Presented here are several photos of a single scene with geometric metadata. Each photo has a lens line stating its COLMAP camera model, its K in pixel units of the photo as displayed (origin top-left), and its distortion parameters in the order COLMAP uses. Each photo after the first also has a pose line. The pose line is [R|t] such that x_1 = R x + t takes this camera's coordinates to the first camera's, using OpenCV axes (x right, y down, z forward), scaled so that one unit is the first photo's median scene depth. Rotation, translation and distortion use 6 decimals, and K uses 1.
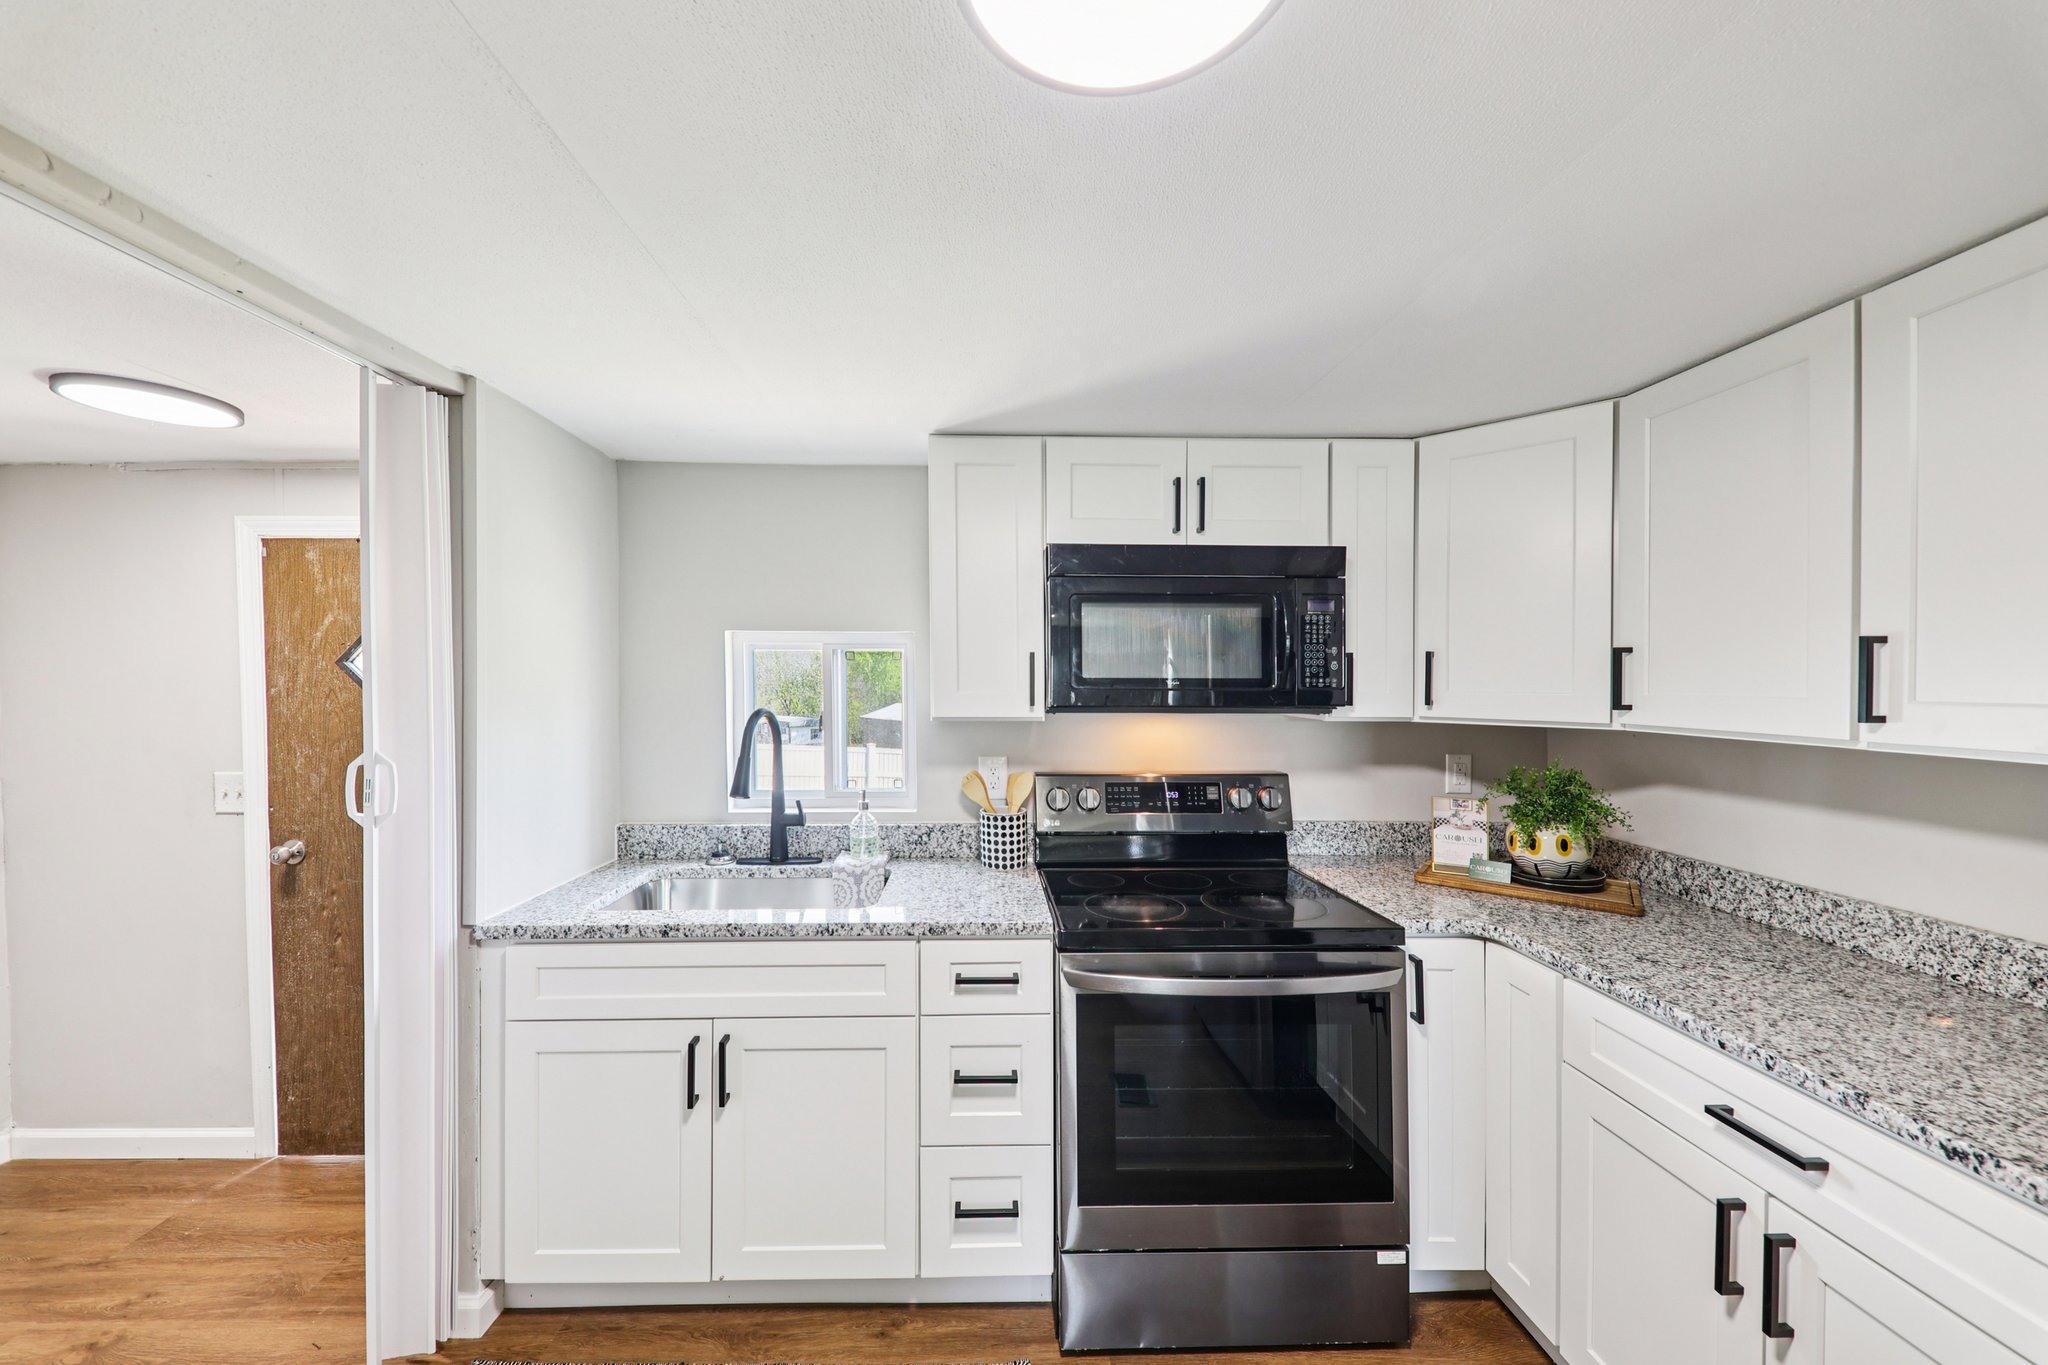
lens RADIAL K [[721.7, 0, 993.9], [0, 721.7, 692.1], [0, 0, 1]] dist [0.016199, -0.009028]
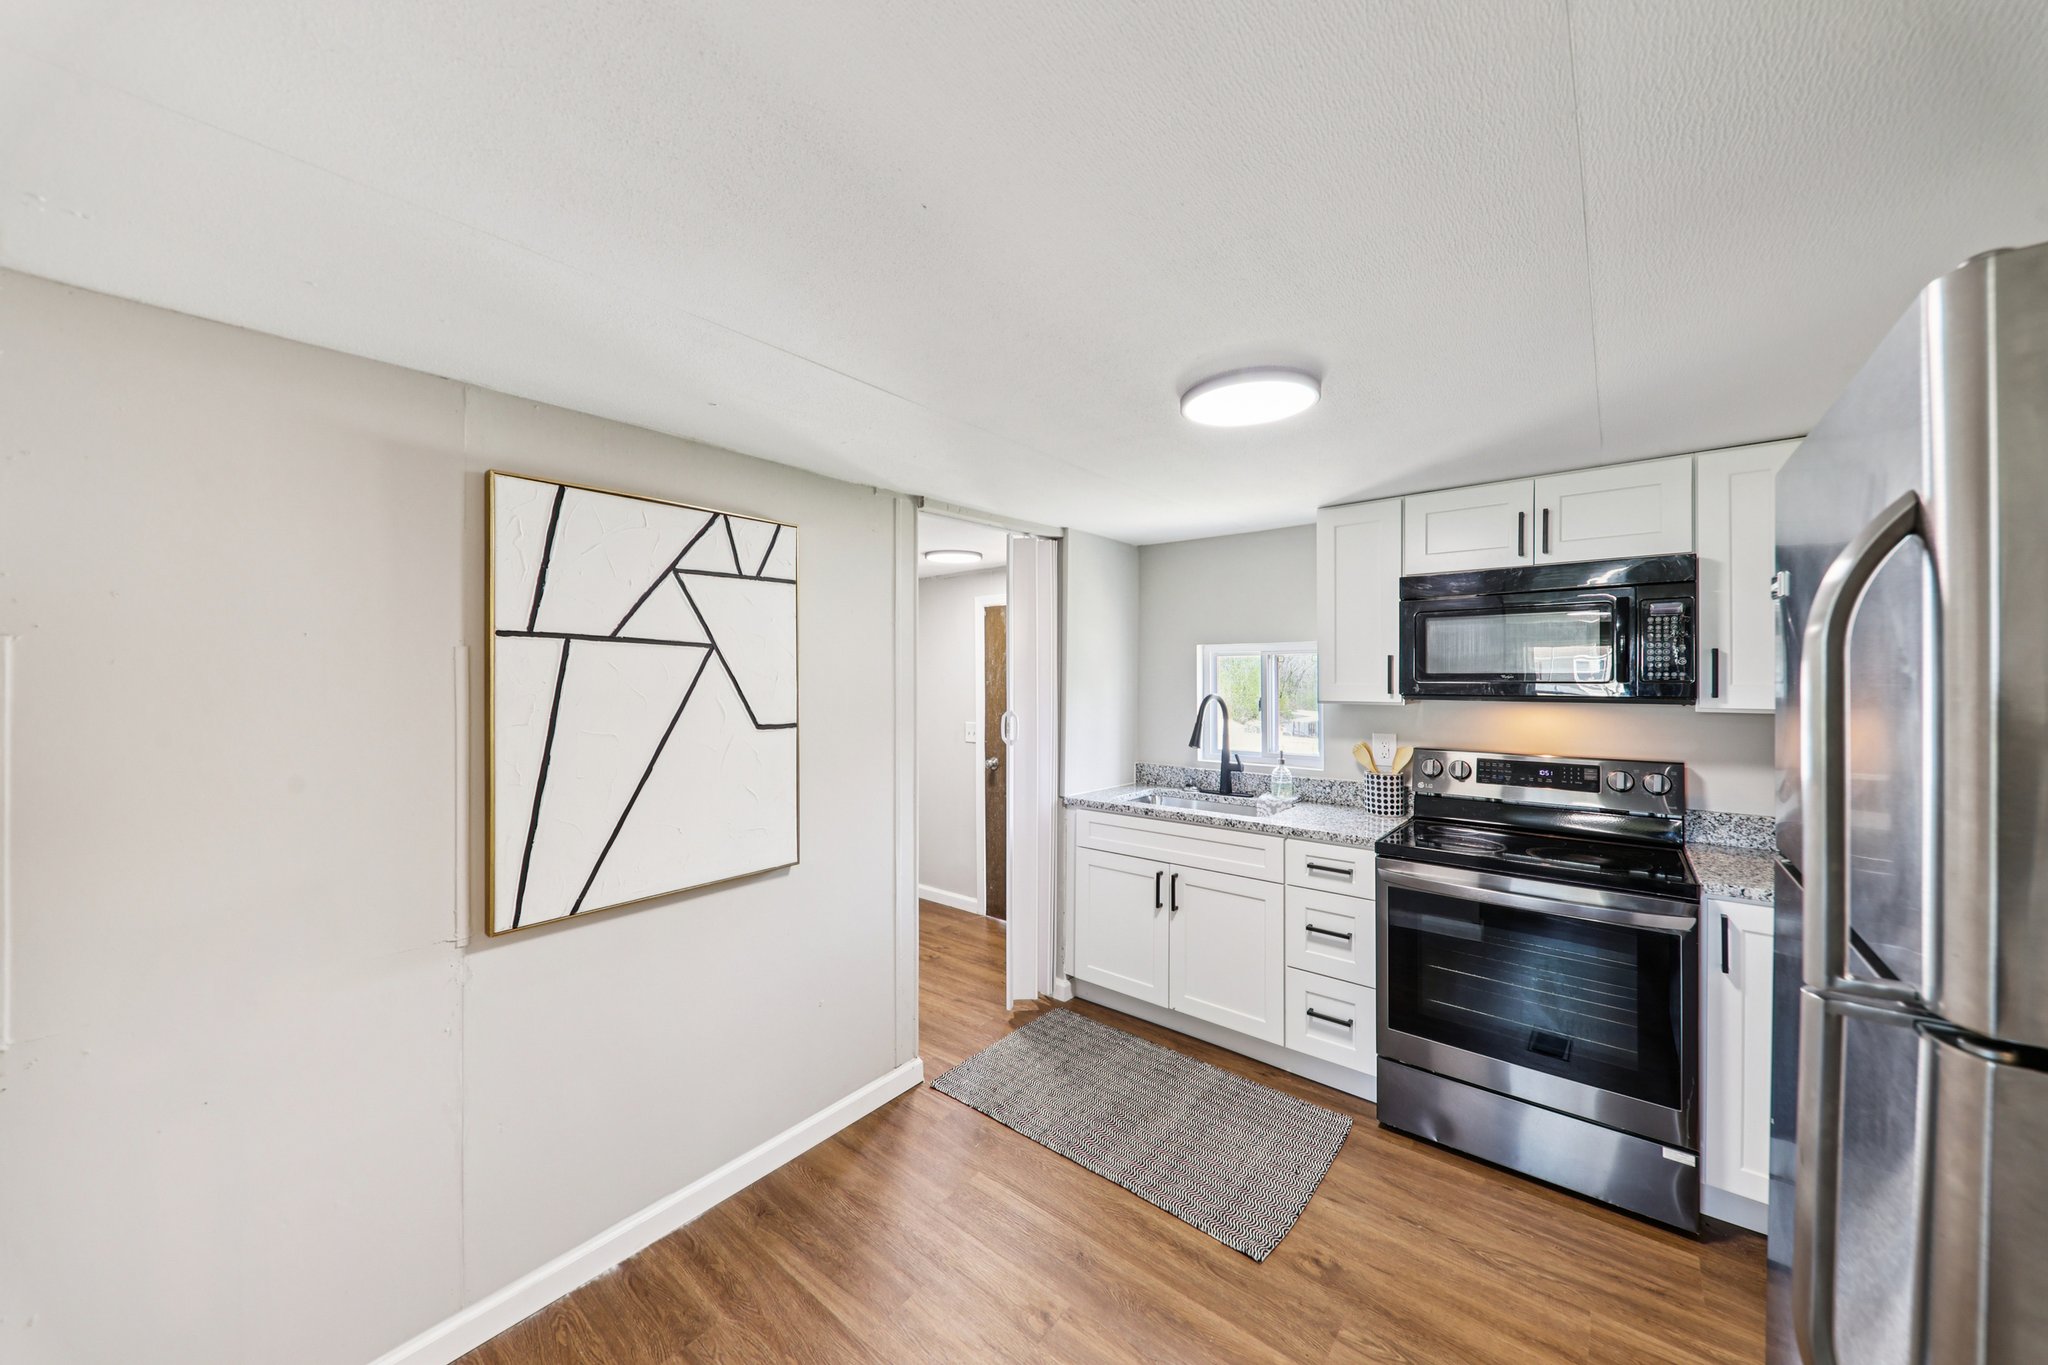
lens RADIAL K [[721.7, 0, 993.9], [0, 721.7, 692.1], [0, 0, 1]] dist [0.016199, -0.009028]
pose [[0.737895, 0.012450, -0.674801, 0.385146], [-0.011531, 0.999916, 0.005840, 0.014841], [0.674817, 0.003471, 0.737977, -0.482095]]
